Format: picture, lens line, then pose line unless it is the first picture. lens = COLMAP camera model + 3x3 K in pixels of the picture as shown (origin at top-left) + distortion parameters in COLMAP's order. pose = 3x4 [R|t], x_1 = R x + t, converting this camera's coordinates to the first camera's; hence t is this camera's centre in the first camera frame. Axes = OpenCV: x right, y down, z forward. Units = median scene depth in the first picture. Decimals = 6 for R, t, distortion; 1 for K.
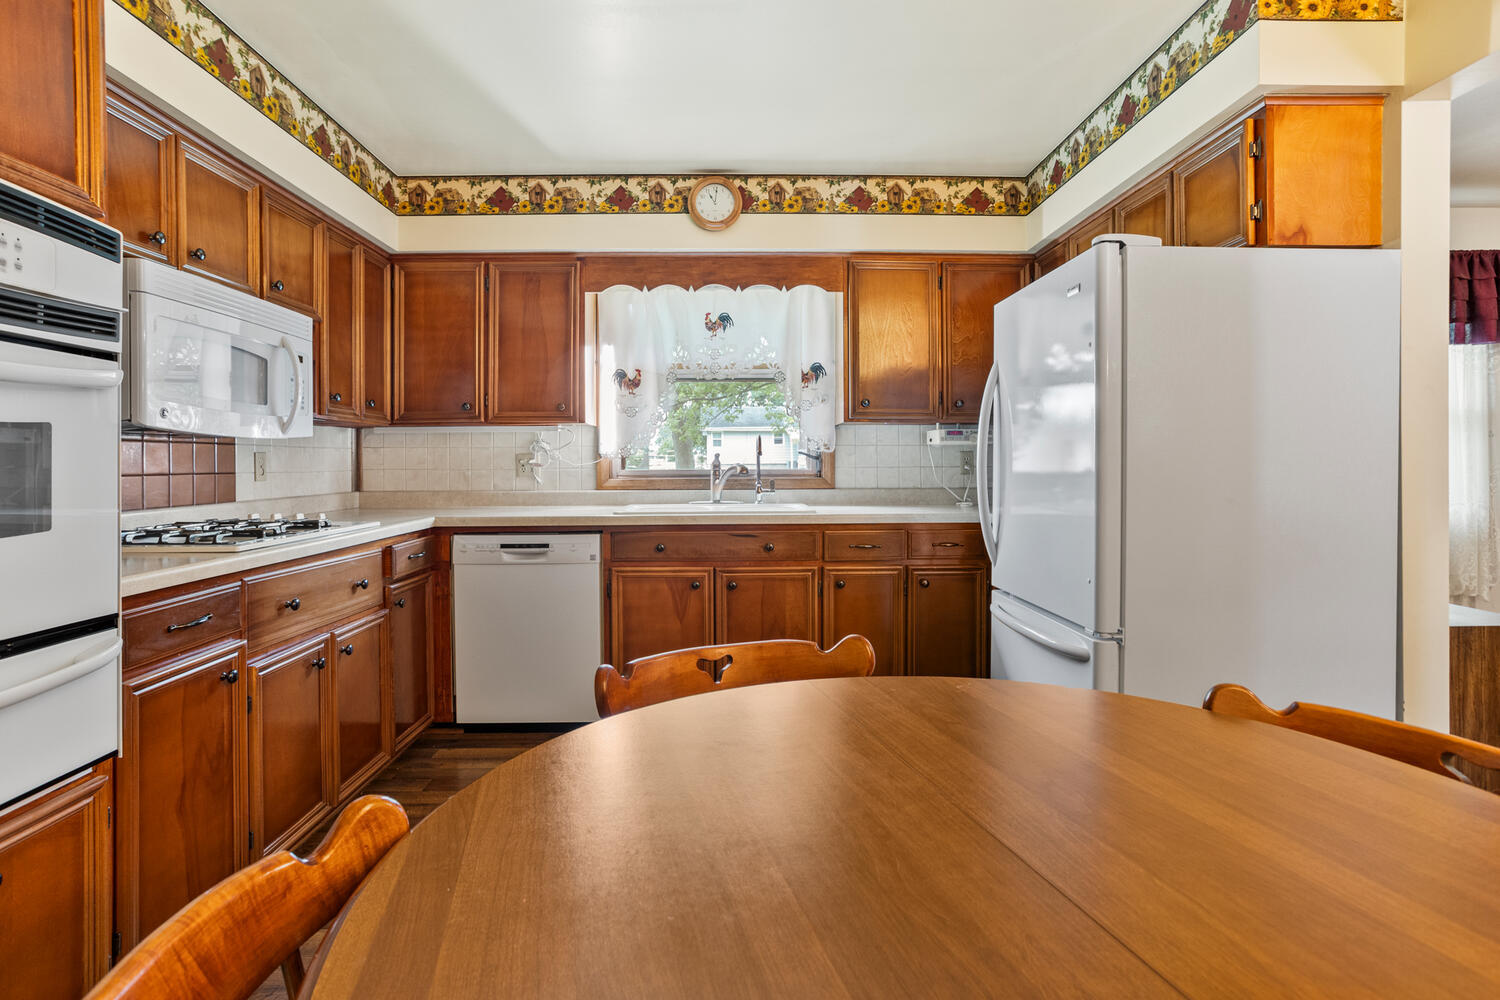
lens RADIAL K [[738.1, 0, 743.2], [0, 738.1, 473.3], [0, 0, 1]] dist [-0.039623, 0.023086]
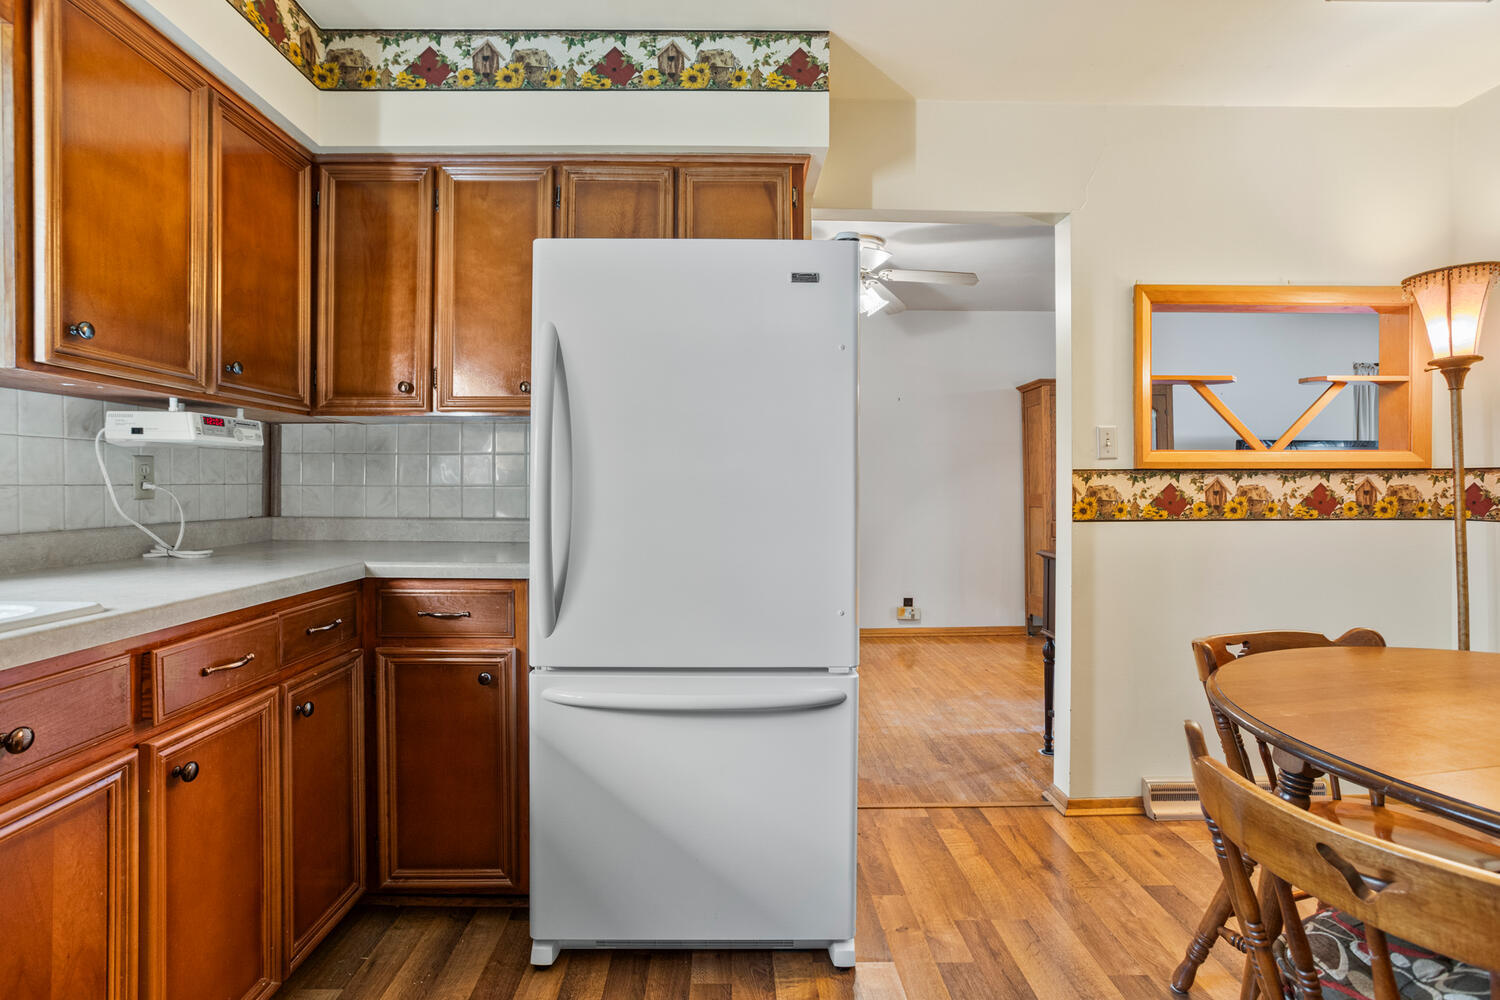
lens RADIAL K [[738.1, 0, 748.9], [0, 738.1, 490.2], [0, 0, 1]] dist [-0.039623, 0.023086]
pose [[0.006260, -0.004414, 0.999971, -0.250352], [0.011116, 0.999929, 0.004344, -0.003263], [-0.999919, 0.011089, 0.006309, 0.644708]]
